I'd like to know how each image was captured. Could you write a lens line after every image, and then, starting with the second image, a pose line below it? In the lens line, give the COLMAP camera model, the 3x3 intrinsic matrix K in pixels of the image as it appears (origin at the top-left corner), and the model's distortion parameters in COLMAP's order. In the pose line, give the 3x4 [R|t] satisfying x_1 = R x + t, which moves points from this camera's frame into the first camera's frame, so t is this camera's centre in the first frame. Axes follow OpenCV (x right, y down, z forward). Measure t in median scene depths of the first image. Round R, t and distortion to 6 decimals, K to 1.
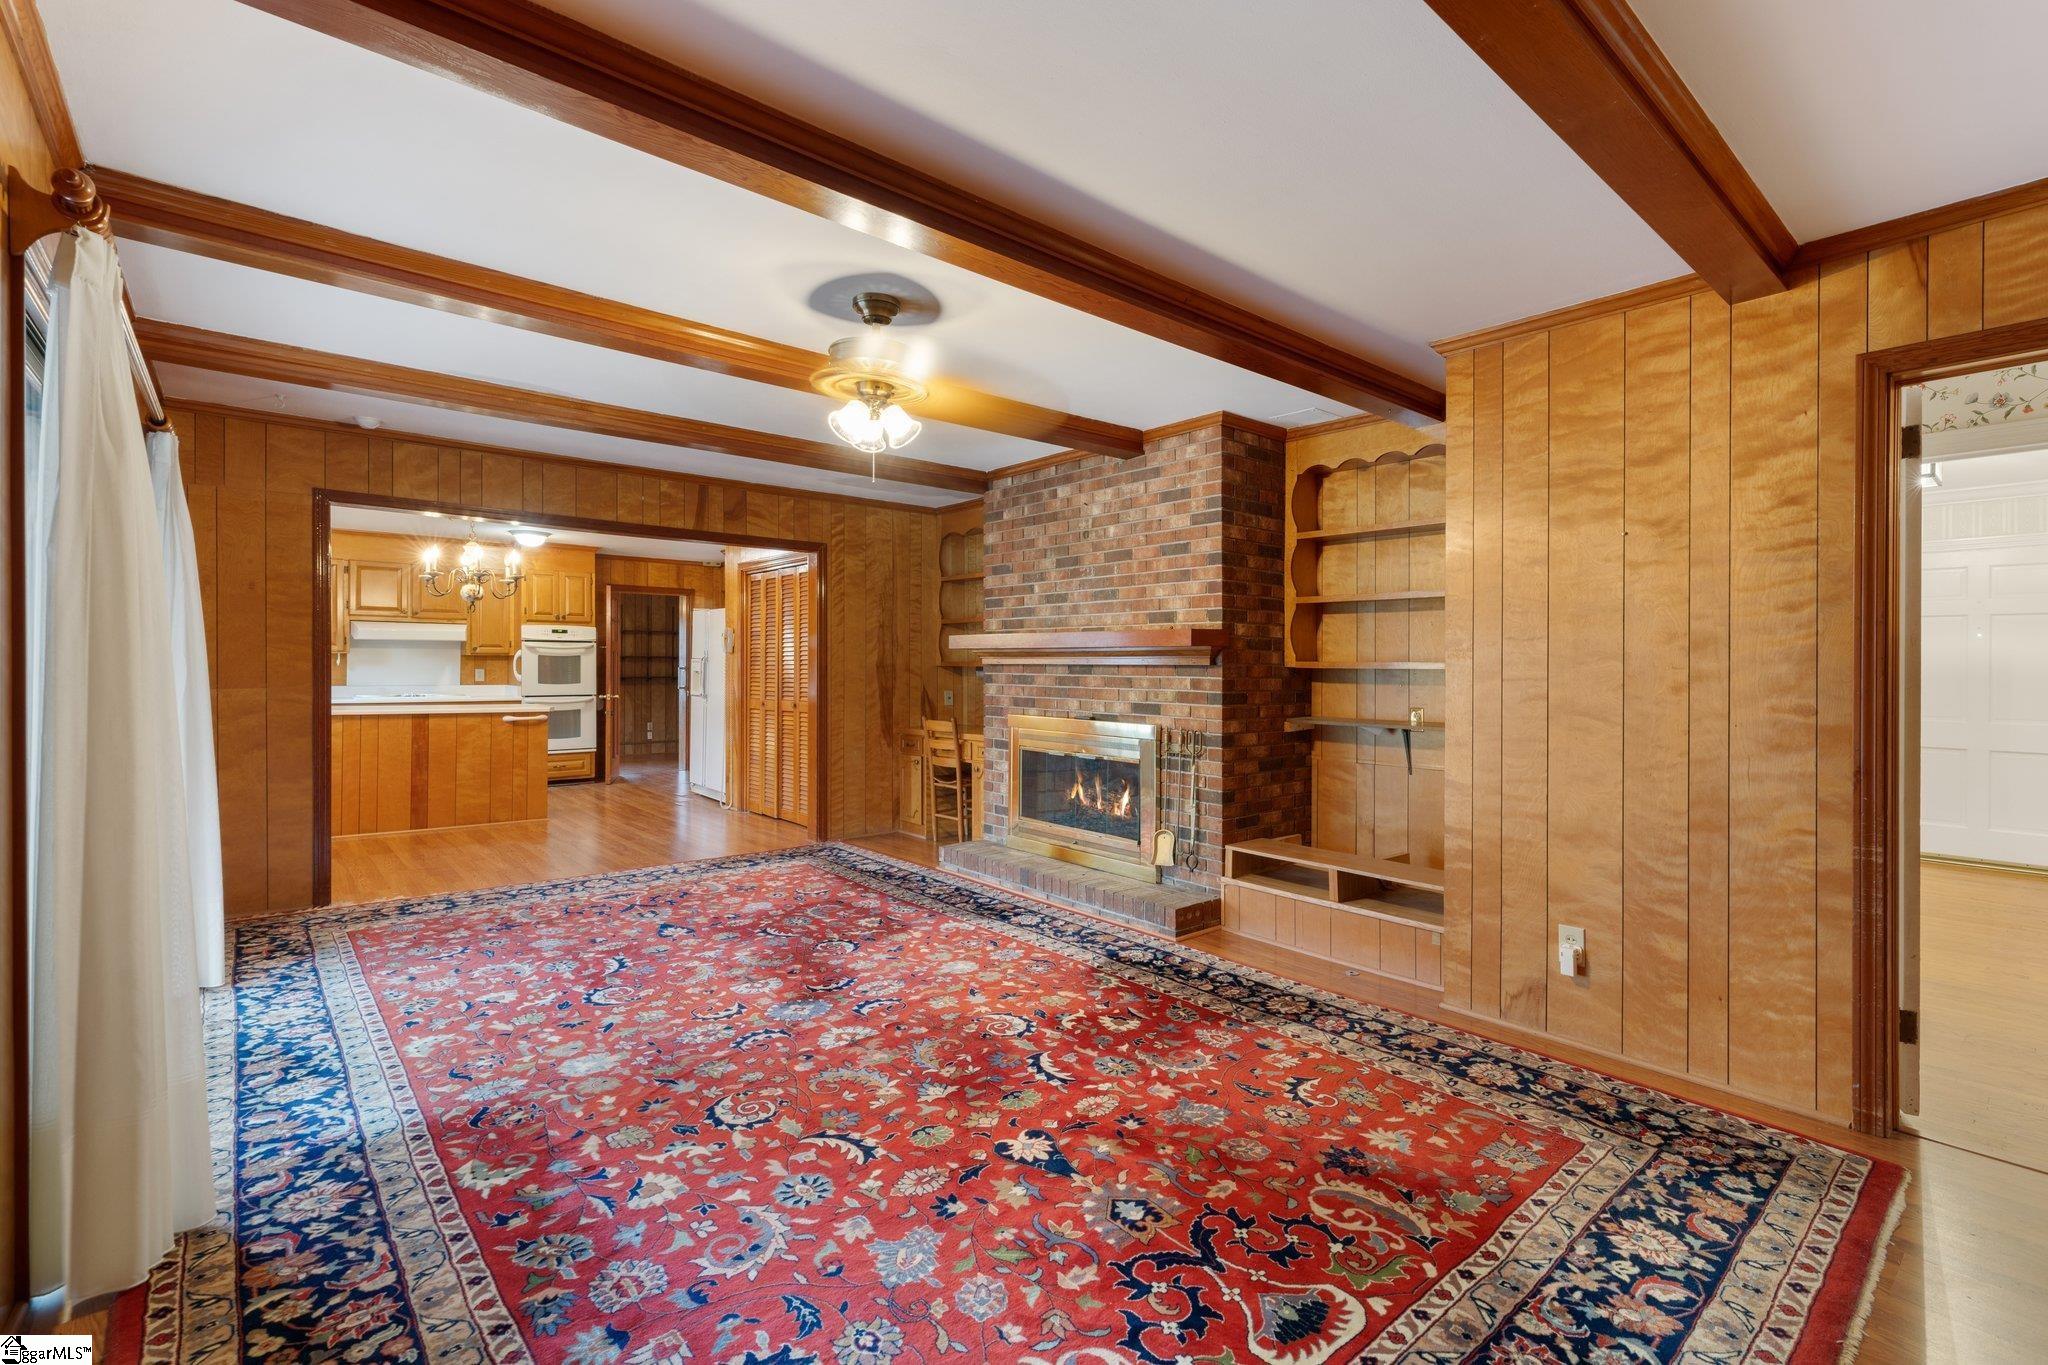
lens RADIAL K [[922.5, 0, 1042.4], [0, 922.5, 683.8], [0, 0, 1]] dist [0.000415, 0.002570]
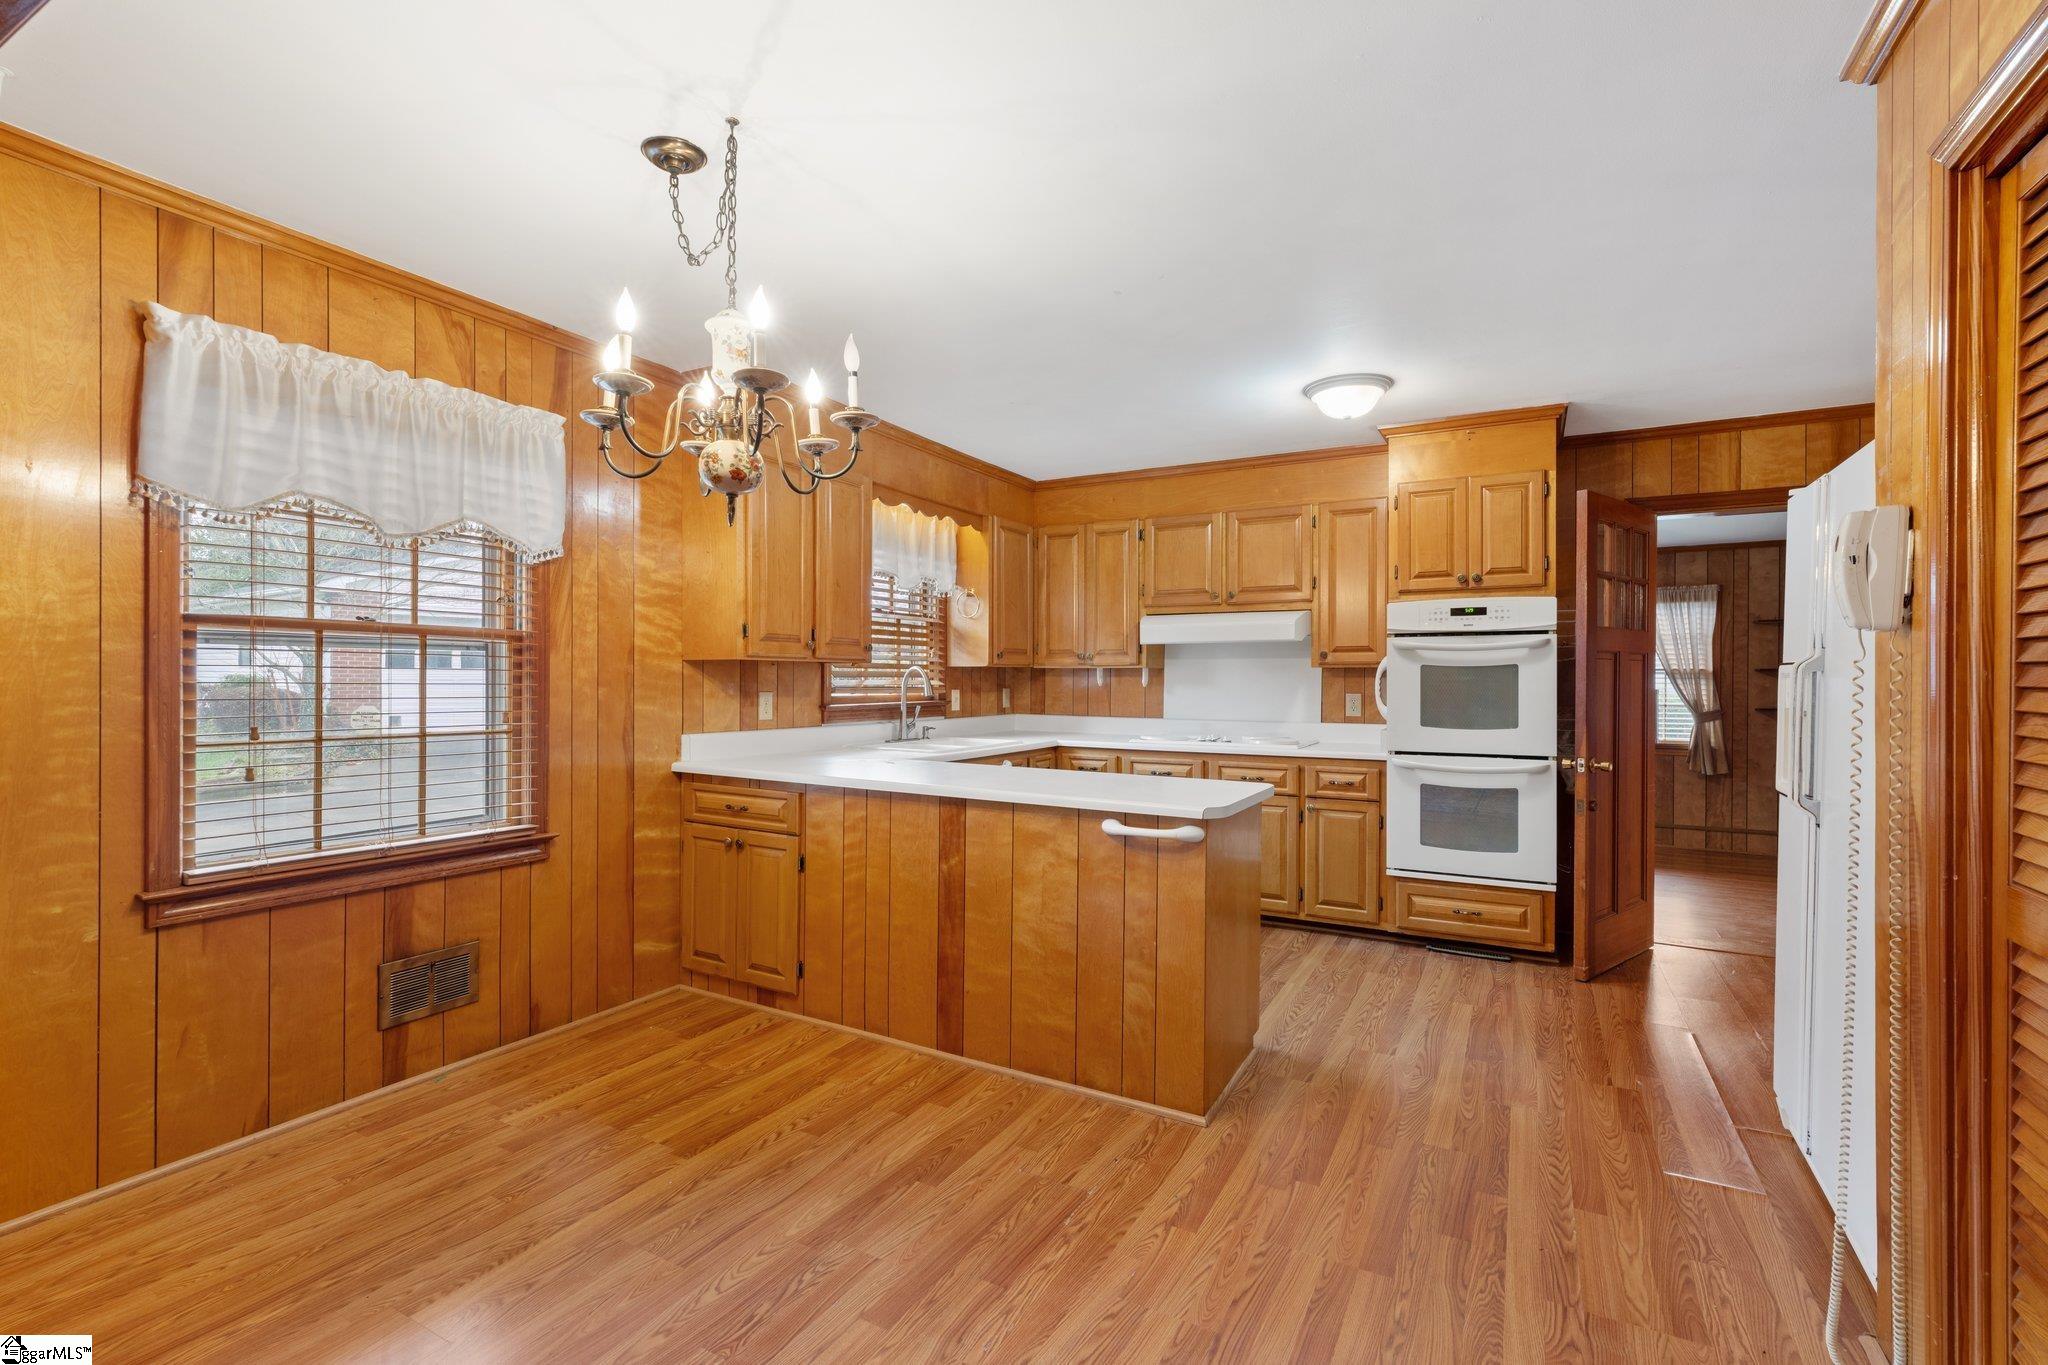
lens RADIAL K [[922.5, 0, 1017.3], [0, 922.5, 673.0], [0, 0, 1]] dist [0.000415, 0.002570]
pose [[0.347809, -0.012178, -0.937486, -0.377344], [-0.019491, 0.999606, -0.020216, -0.028292], [0.937363, 0.025304, 0.347434, 1.342585]]
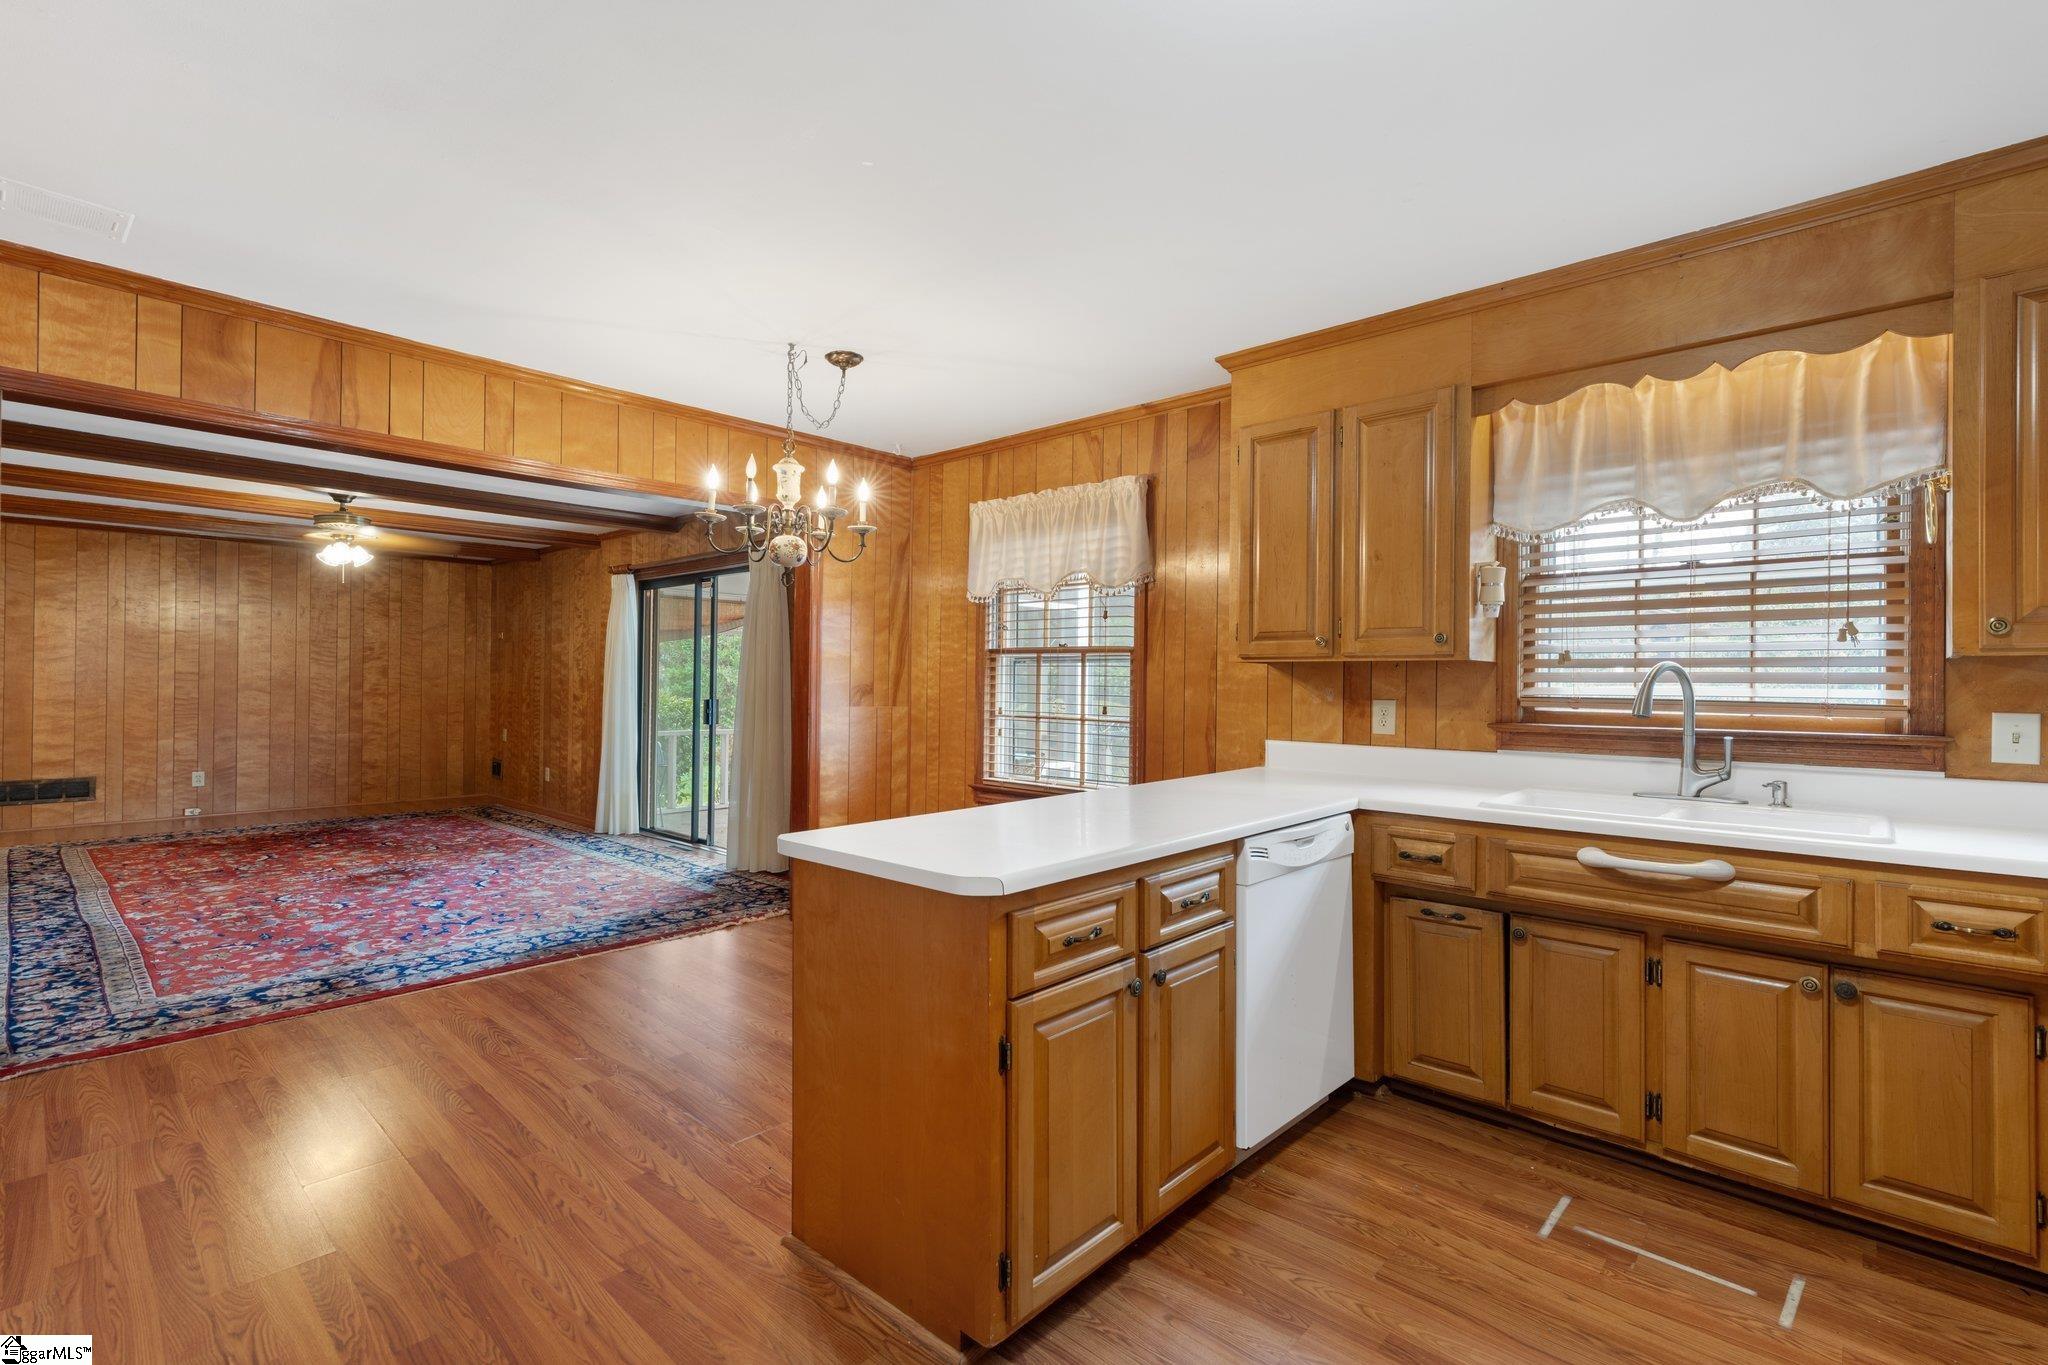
lens RADIAL K [[922.5, 0, 1024.7], [0, 922.5, 682.0], [0, 0, 1]] dist [0.000415, 0.002570]
pose [[-0.991929, -0.017594, -0.125566, -0.949447], [-0.019791, 0.999672, 0.016271, -0.044097], [0.125238, 0.018625, -0.991952, 2.140410]]
